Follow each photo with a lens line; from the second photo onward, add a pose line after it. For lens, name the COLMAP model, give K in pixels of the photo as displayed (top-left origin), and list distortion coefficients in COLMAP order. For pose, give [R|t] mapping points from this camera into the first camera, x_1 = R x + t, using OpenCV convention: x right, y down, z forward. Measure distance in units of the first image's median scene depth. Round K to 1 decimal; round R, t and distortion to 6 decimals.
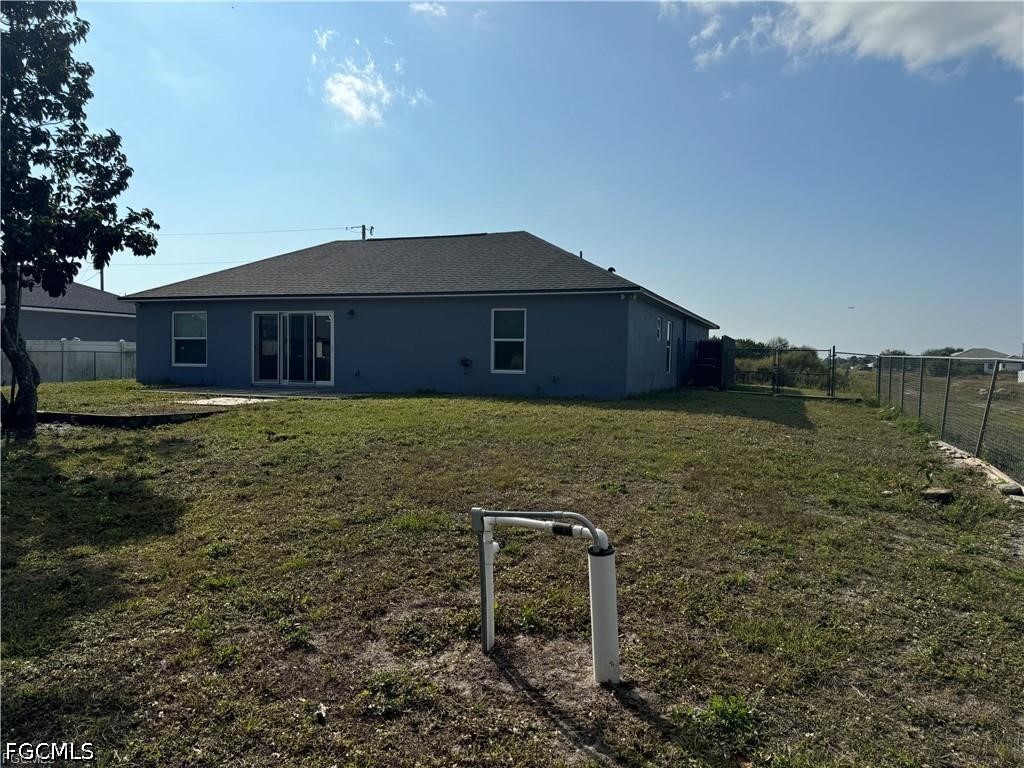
lens RADIAL K [[716.2, 0, 517.4], [0, 716.2, 381.4], [0, 0, 1]] dist [0.134247, -0.149967]
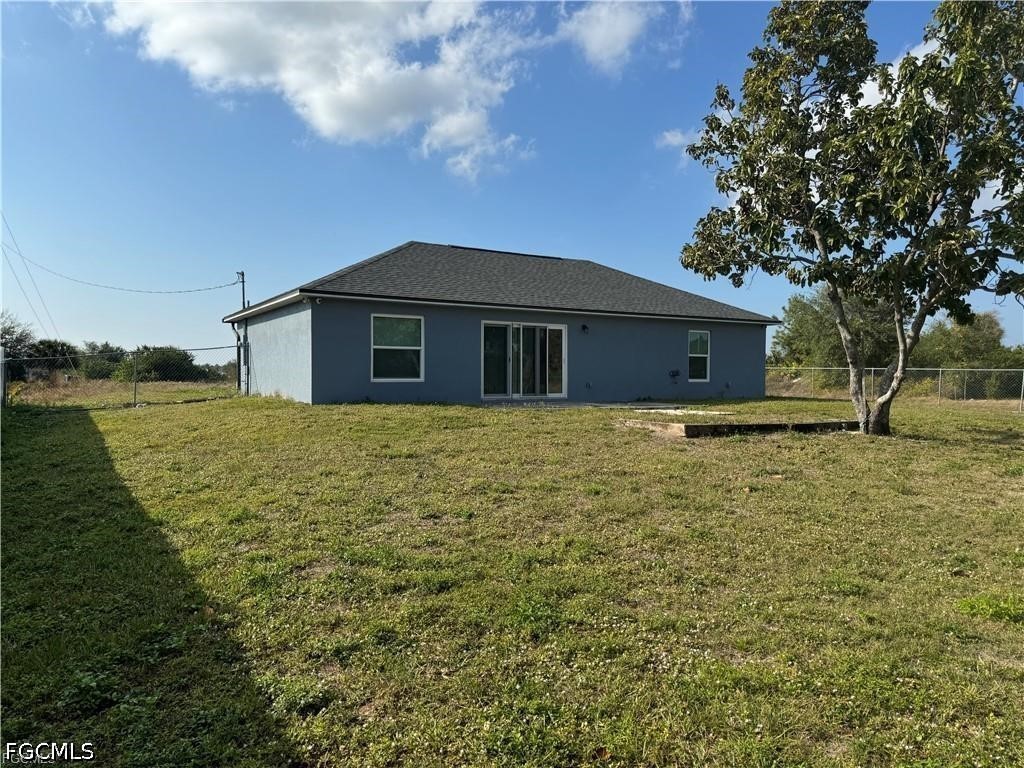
lens RADIAL K [[716.2, 0, 517.4], [0, 716.2, 381.4], [0, 0, 1]] dist [0.134247, -0.149967]
pose [[0.564651, -0.021614, 0.825047, -1.088016], [0.021320, 0.999705, 0.011598, -0.028794], [-0.825055, 0.011042, 0.564945, 0.458391]]
